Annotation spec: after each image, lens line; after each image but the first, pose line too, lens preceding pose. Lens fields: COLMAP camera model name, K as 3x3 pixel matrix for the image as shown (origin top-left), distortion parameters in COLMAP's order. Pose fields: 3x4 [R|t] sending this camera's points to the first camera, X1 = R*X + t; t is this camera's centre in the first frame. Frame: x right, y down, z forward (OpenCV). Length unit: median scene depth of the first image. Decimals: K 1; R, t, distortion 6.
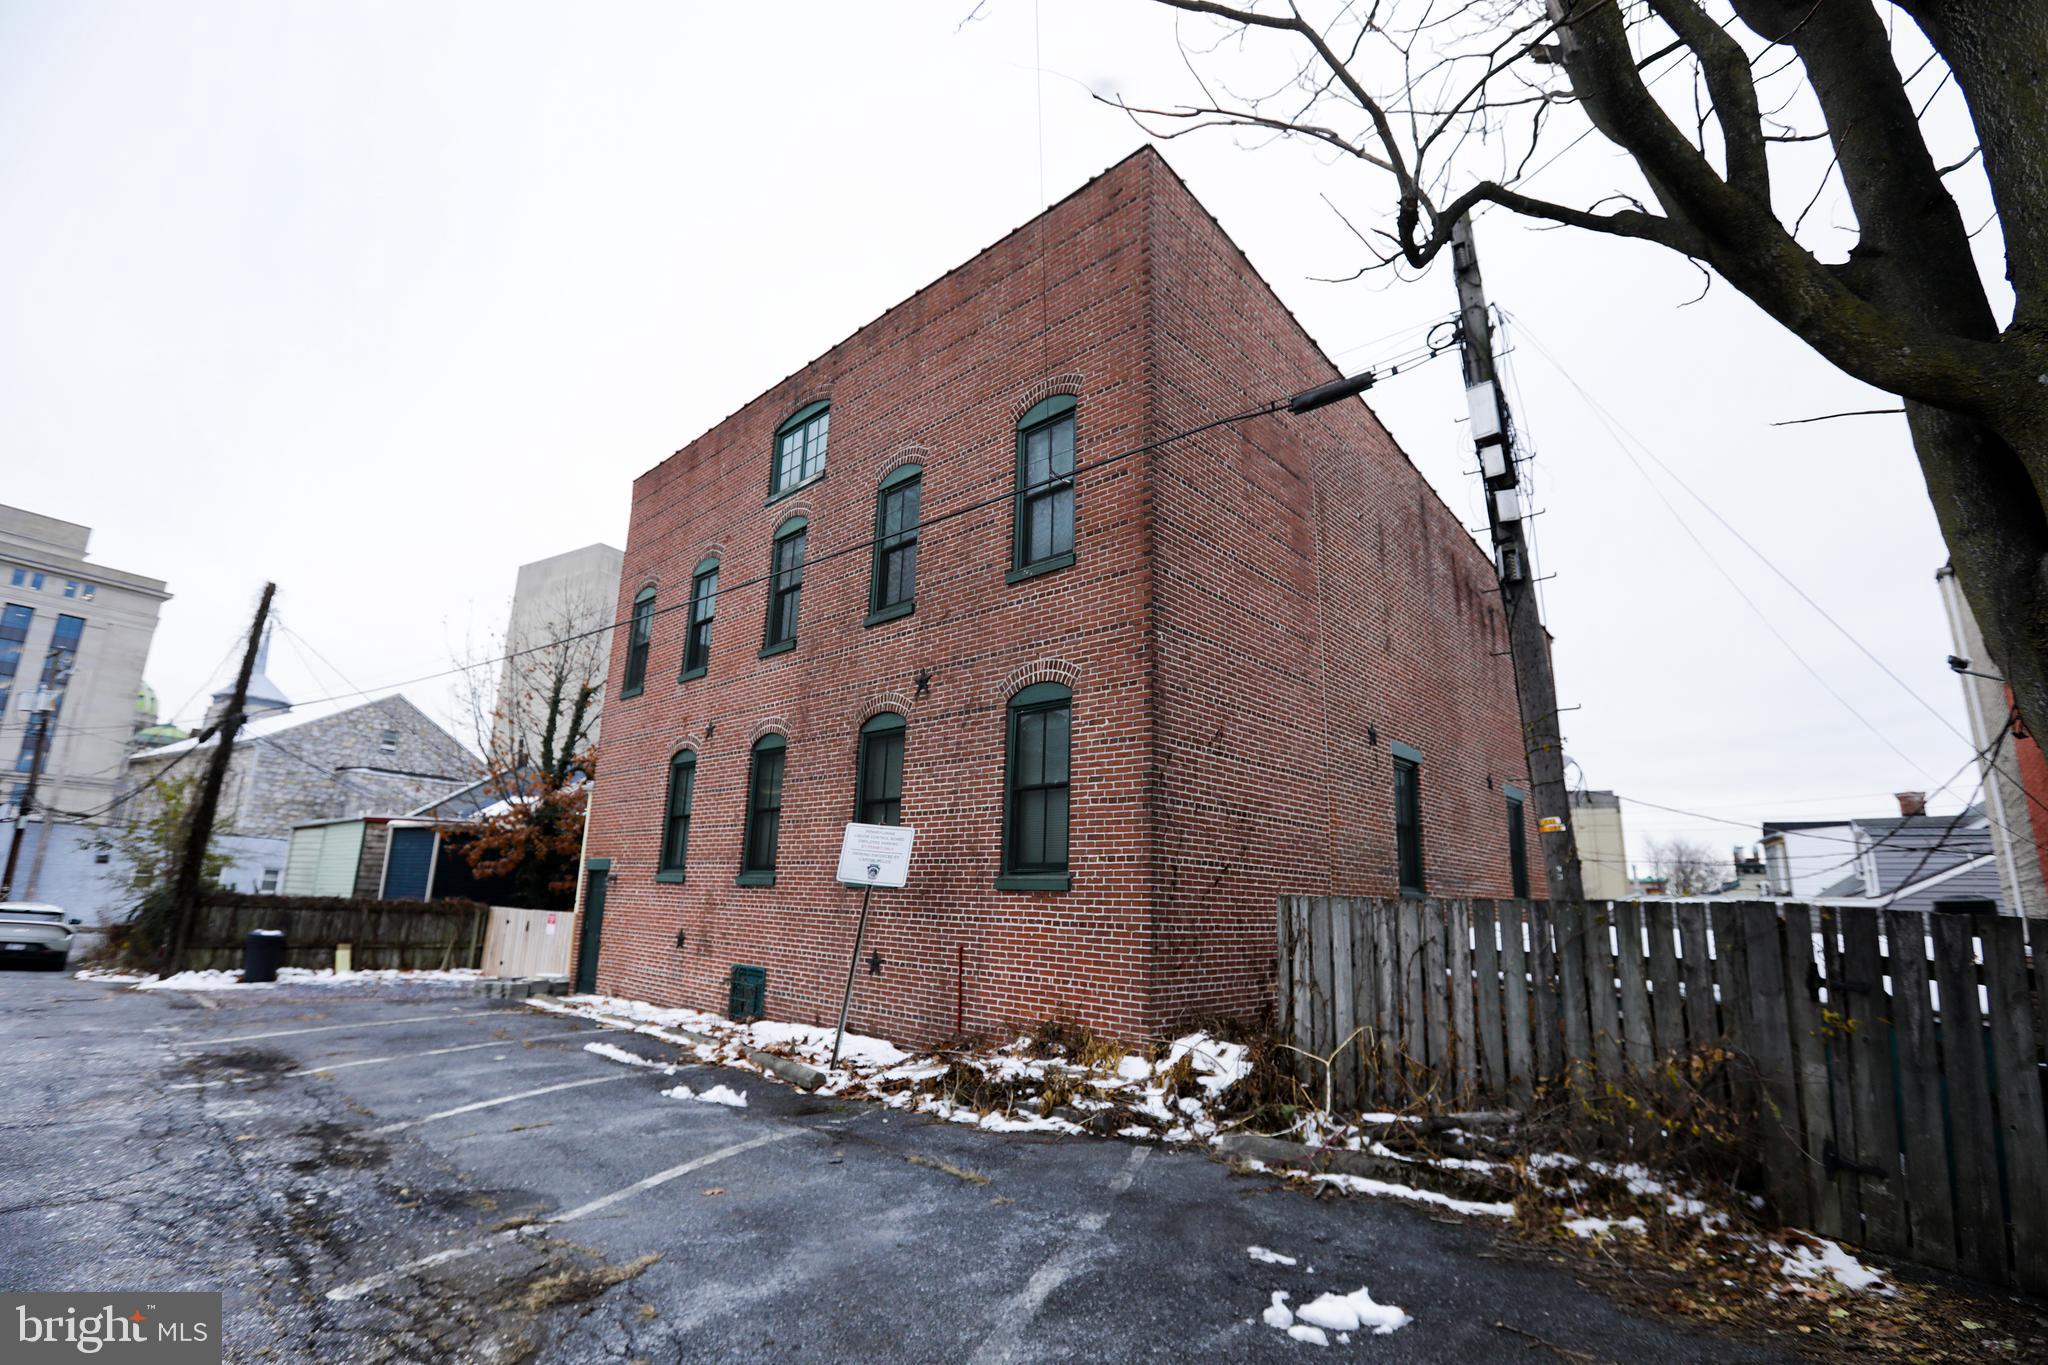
lens RADIAL K [[945.8, 0, 1024.0], [0, 945.8, 682.5], [0, 0, 1]] dist [-0.103063, 0.000051]
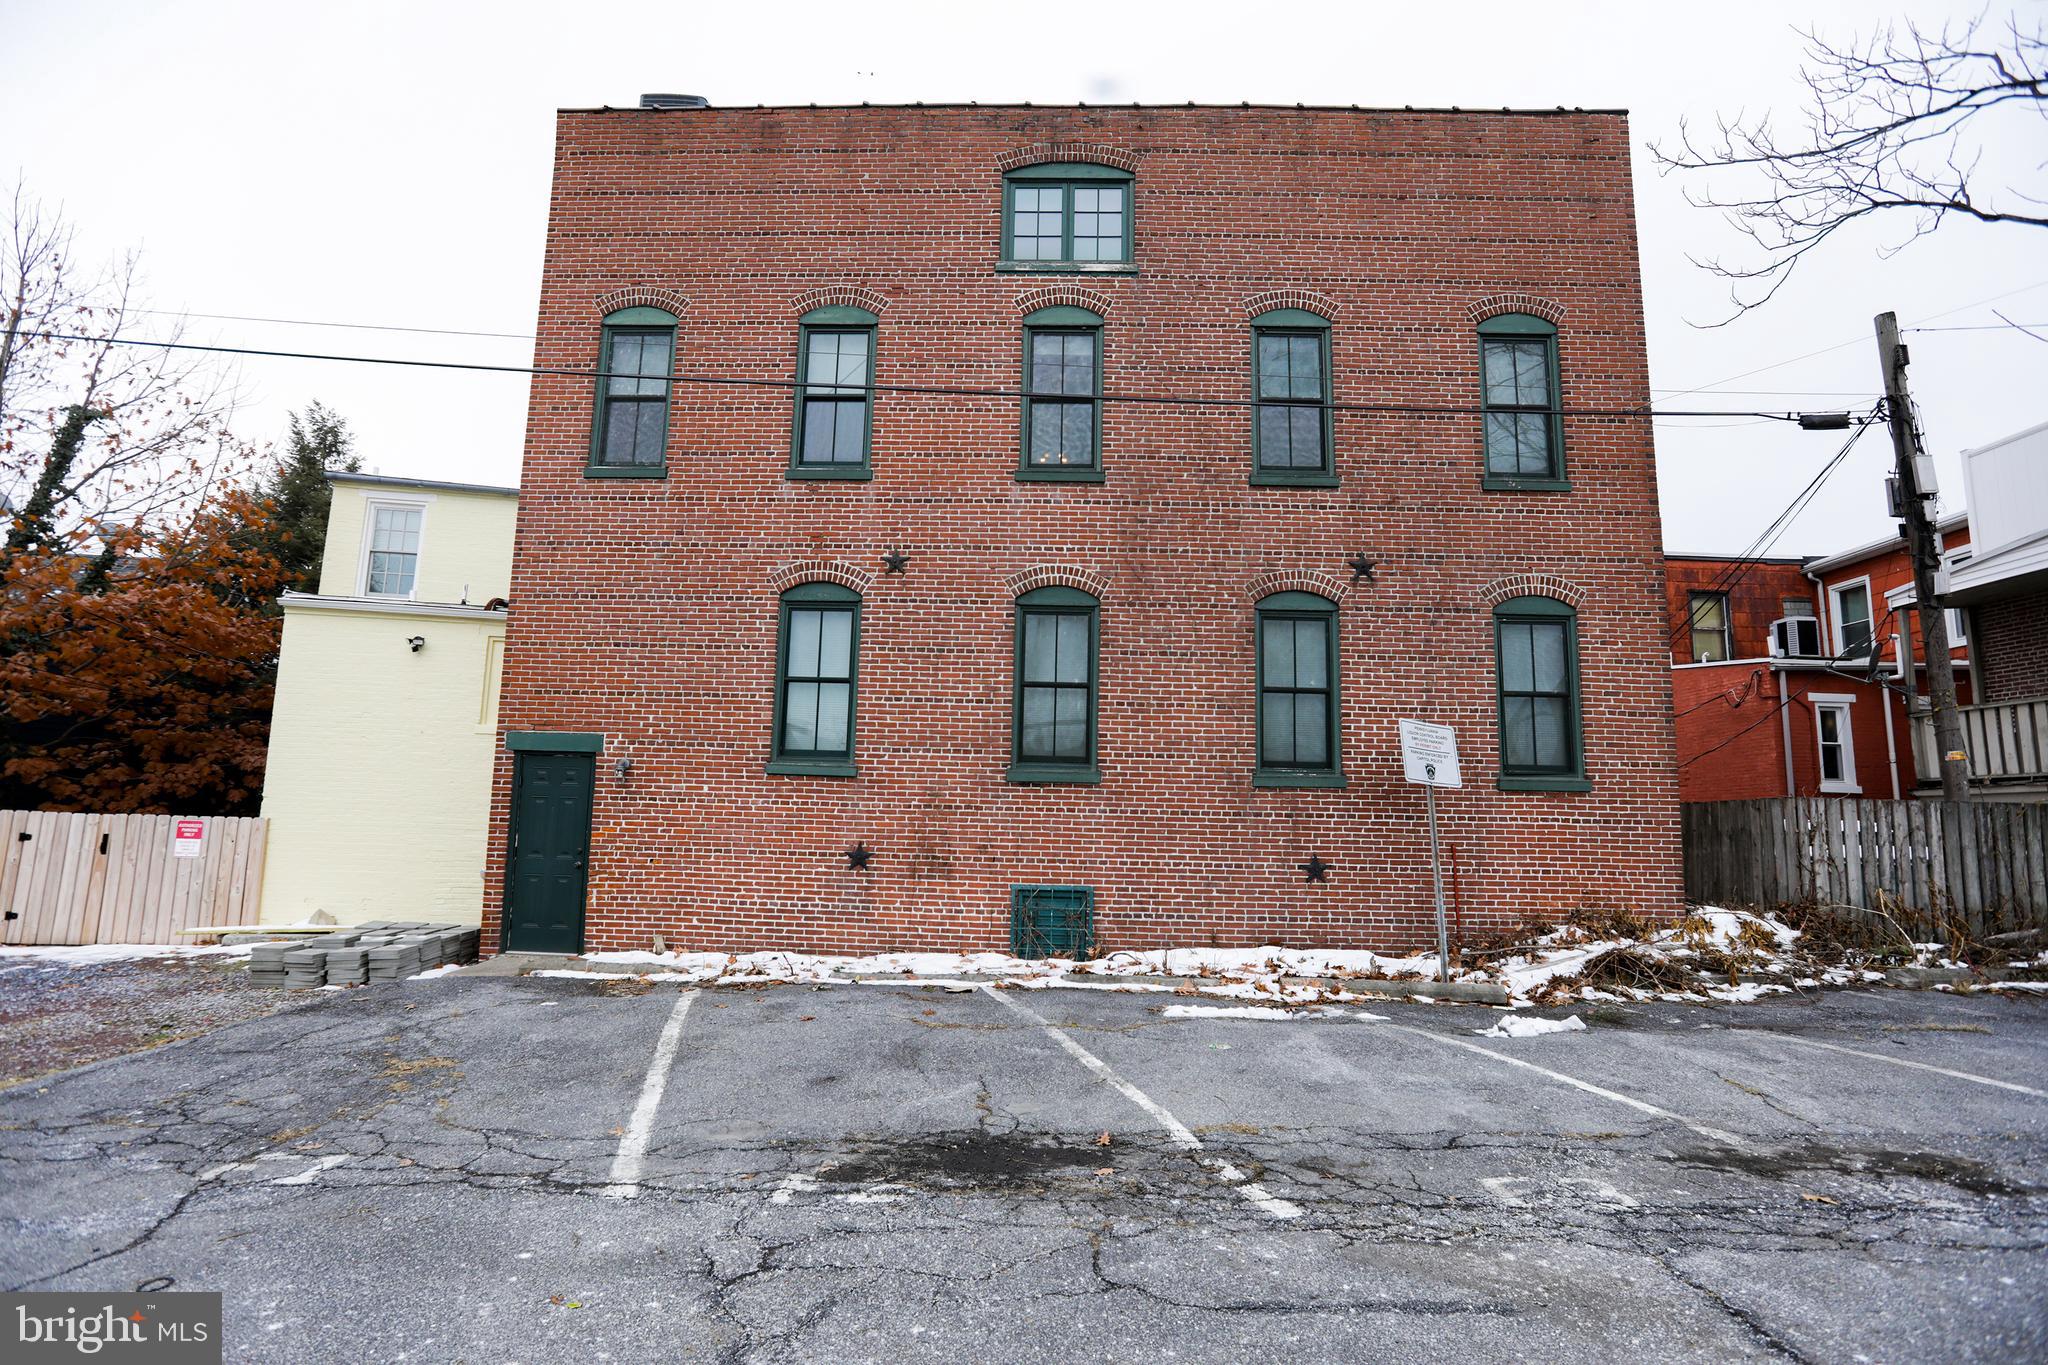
lens RADIAL K [[917.6, 0, 1024.0], [0, 917.6, 682.5], [0, 0, 1]] dist [-0.046125, 0.000256]
pose [[0.742723, 0.072062, 0.665710, -0.967863], [-0.156639, 0.985305, 0.068103, 0.105020], [-0.651020, -0.154858, 0.743096, 0.551657]]
